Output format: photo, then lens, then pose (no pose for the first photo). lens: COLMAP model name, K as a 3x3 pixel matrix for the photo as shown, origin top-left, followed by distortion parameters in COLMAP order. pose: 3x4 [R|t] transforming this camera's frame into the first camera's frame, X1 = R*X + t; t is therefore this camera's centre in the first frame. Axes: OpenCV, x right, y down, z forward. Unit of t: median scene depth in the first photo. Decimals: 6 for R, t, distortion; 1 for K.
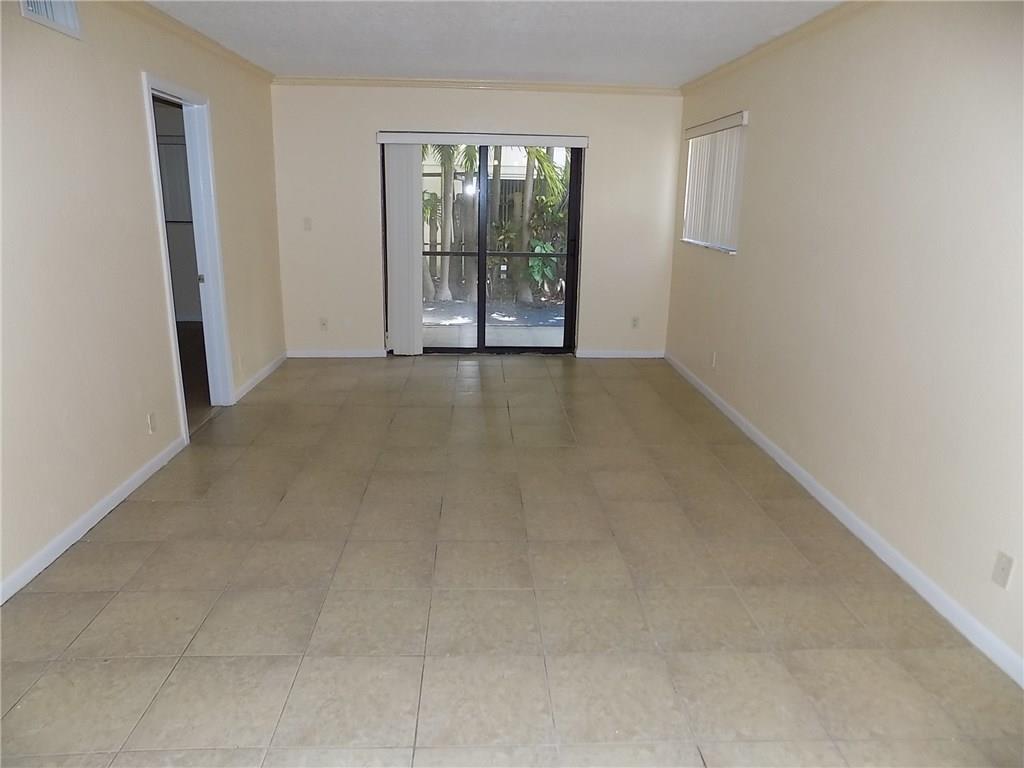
lens RADIAL K [[690.7, 0, 517.8], [0, 690.7, 382.4], [0, 0, 1]] dist [-0.060831, 0.064872]
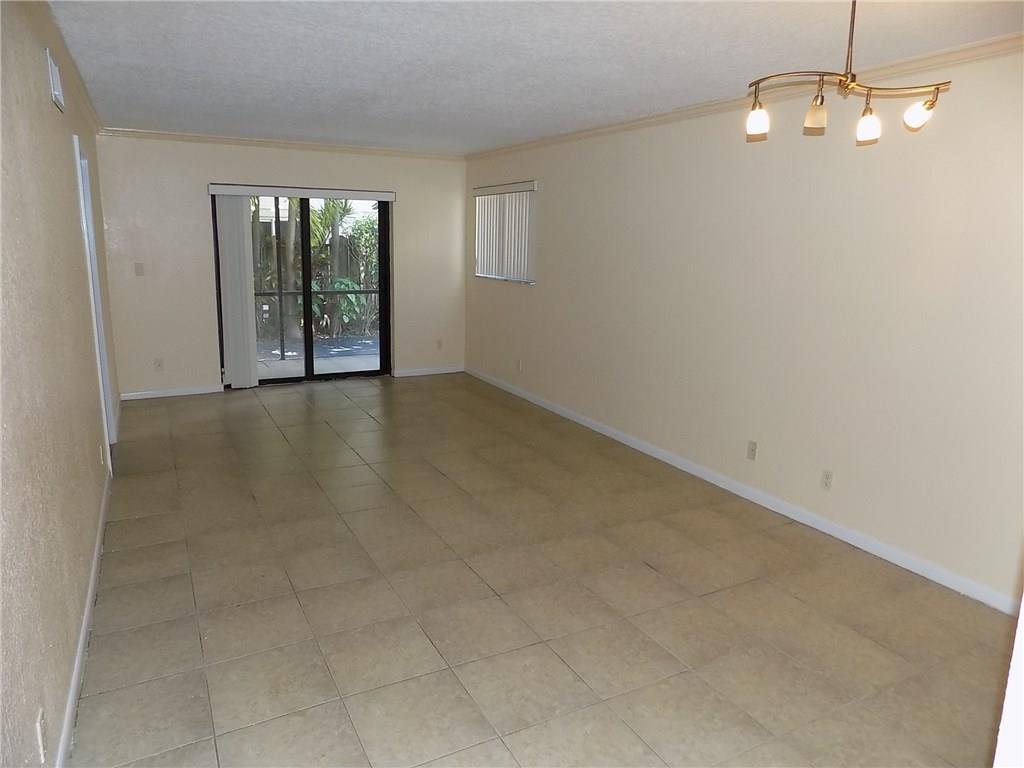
lens RADIAL K [[690.7, 0, 517.9], [0, 690.7, 386.8], [0, 0, 1]] dist [-0.060831, 0.064872]
pose [[0.902822, -0.091066, 0.420262, -0.223354], [0.109947, 0.993718, -0.020863, 0.028018], [-0.415722, 0.065042, 0.907163, -0.151049]]
